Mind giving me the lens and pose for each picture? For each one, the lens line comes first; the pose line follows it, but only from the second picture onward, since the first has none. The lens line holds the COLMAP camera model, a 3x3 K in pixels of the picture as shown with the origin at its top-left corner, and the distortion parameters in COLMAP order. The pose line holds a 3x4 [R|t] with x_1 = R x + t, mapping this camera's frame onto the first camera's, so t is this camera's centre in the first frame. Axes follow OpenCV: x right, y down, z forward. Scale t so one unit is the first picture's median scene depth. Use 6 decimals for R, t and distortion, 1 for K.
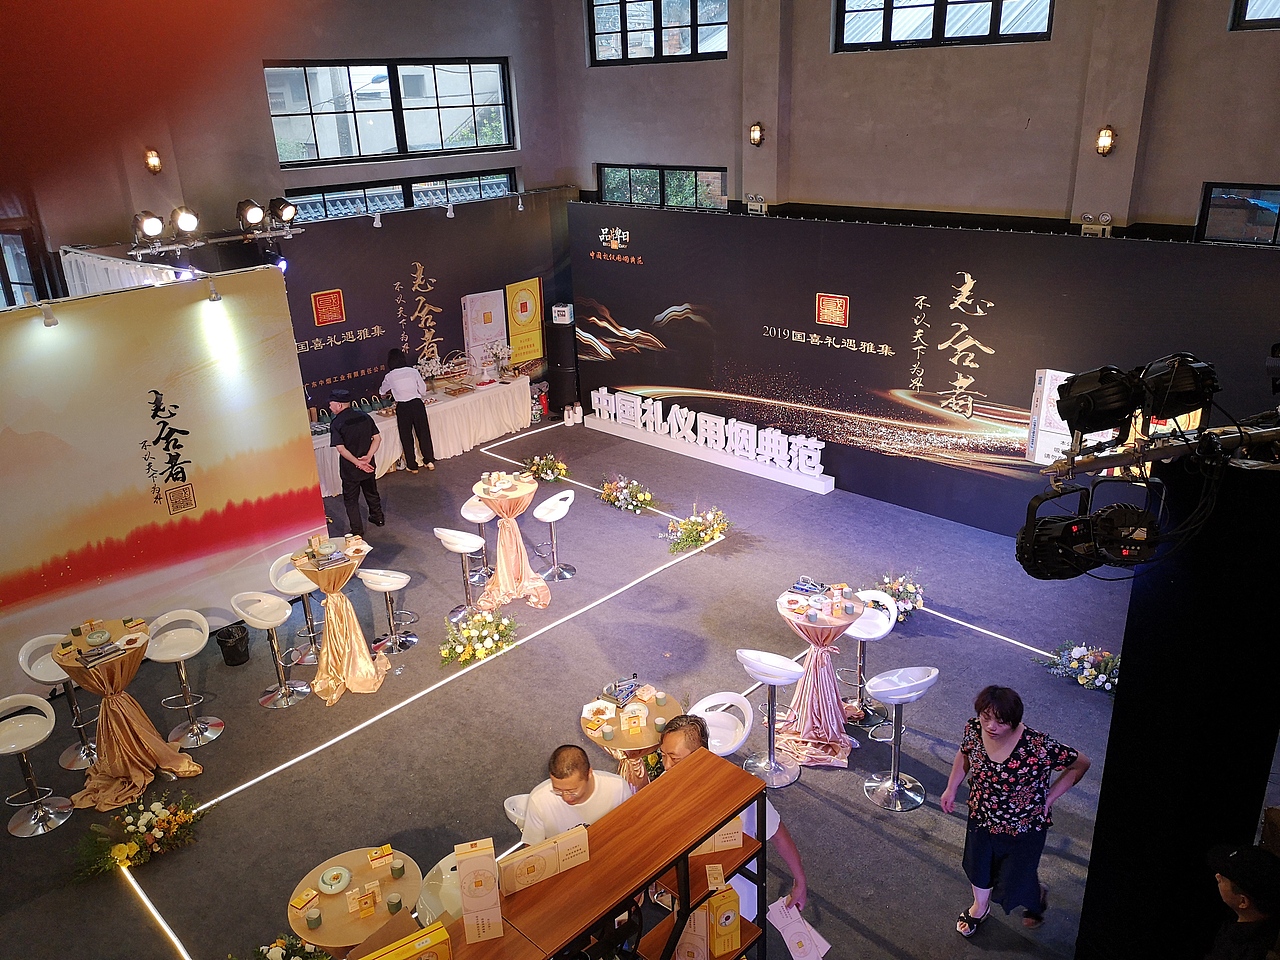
lens RADIAL K [[1014.2, 0, 642.2], [0, 1014.2, 480.1], [0, 0, 1]] dist [0.067303, -0.063455]
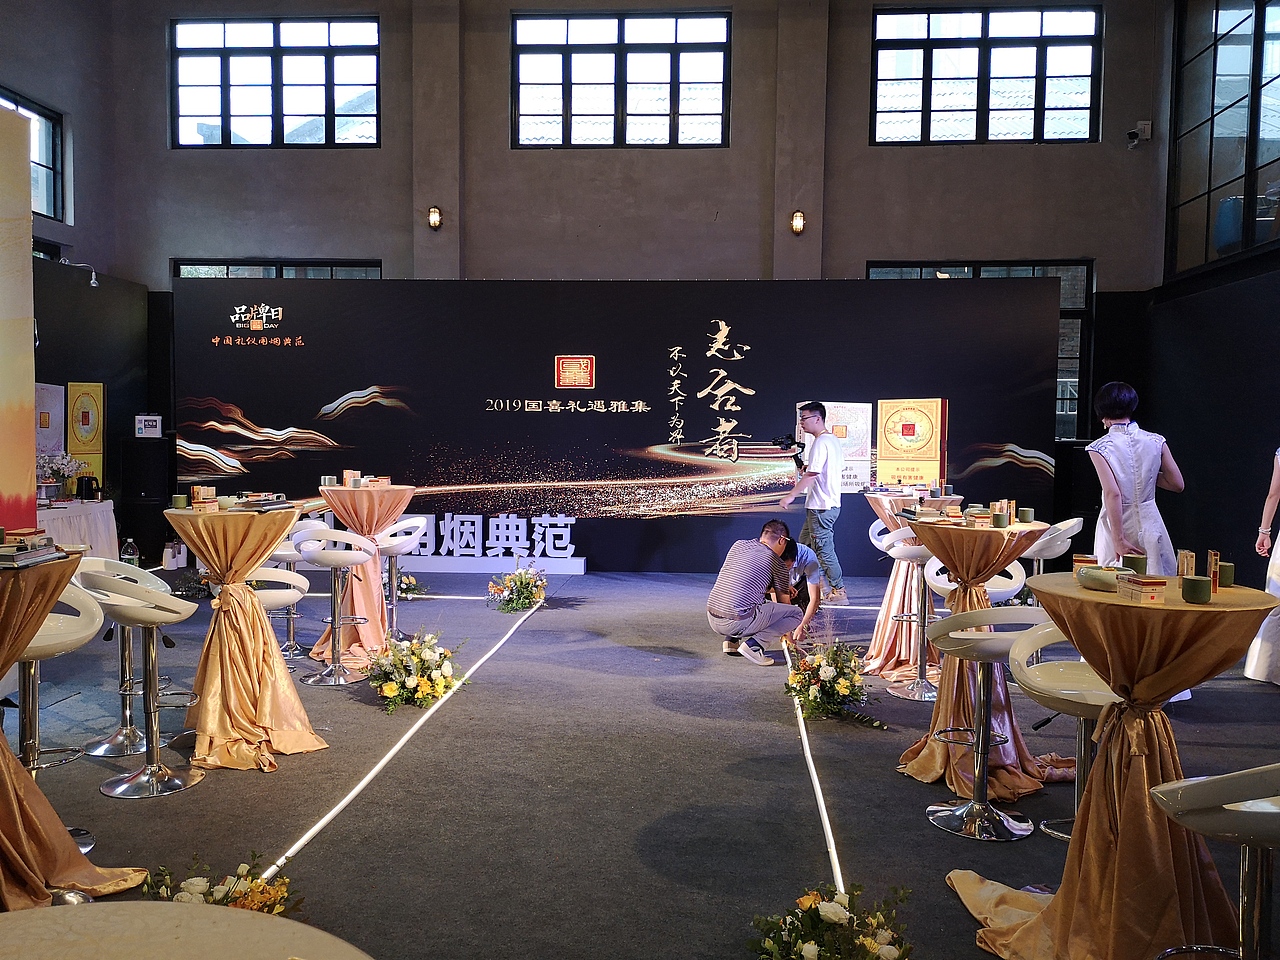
lens RADIAL K [[1014.2, 0, 644.2], [0, 1014.2, 481.6], [0, 0, 1]] dist [0.067303, -0.063455]
pose [[0.754409, 0.018386, 0.656147, -0.387842], [0.207182, 0.941840, -0.264599, 0.195028], [-0.622851, 0.335558, 0.706723, 0.329545]]
